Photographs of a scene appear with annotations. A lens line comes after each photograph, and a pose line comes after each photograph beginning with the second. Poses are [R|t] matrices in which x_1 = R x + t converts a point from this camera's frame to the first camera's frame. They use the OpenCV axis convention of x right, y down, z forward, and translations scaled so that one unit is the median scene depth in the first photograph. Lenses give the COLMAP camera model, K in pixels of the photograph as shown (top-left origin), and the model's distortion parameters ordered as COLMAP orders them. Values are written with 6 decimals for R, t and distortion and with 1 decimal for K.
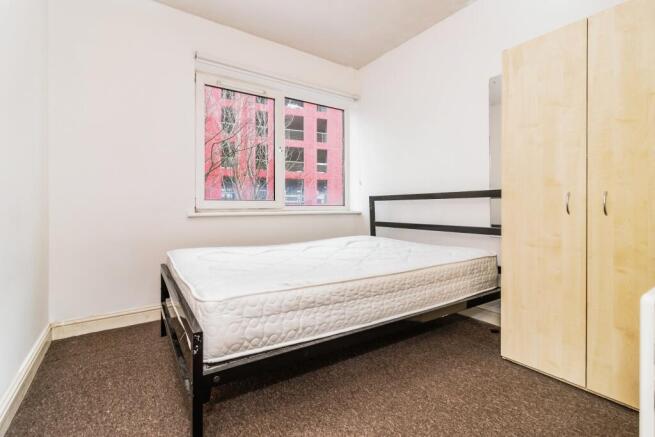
lens RADIAL K [[301.9, 0, 326.5], [0, 301.9, 208.3], [0, 0, 1]] dist [-0.002616, -0.000539]
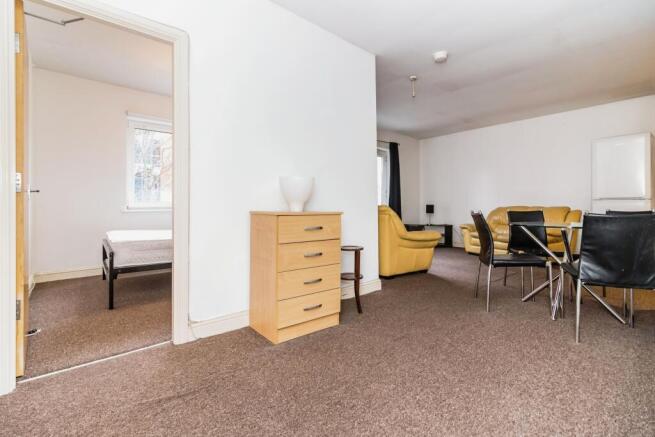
lens RADIAL K [[301.9, 0, 326.5], [0, 301.9, 208.3], [0, 0, 1]] dist [-0.002616, -0.000539]
pose [[0.994279, -0.002216, 0.106794, 0.256277], [0.002428, 0.999995, -0.001853, 0.006968], [-0.106789, 0.002101, 0.994279, -0.404768]]
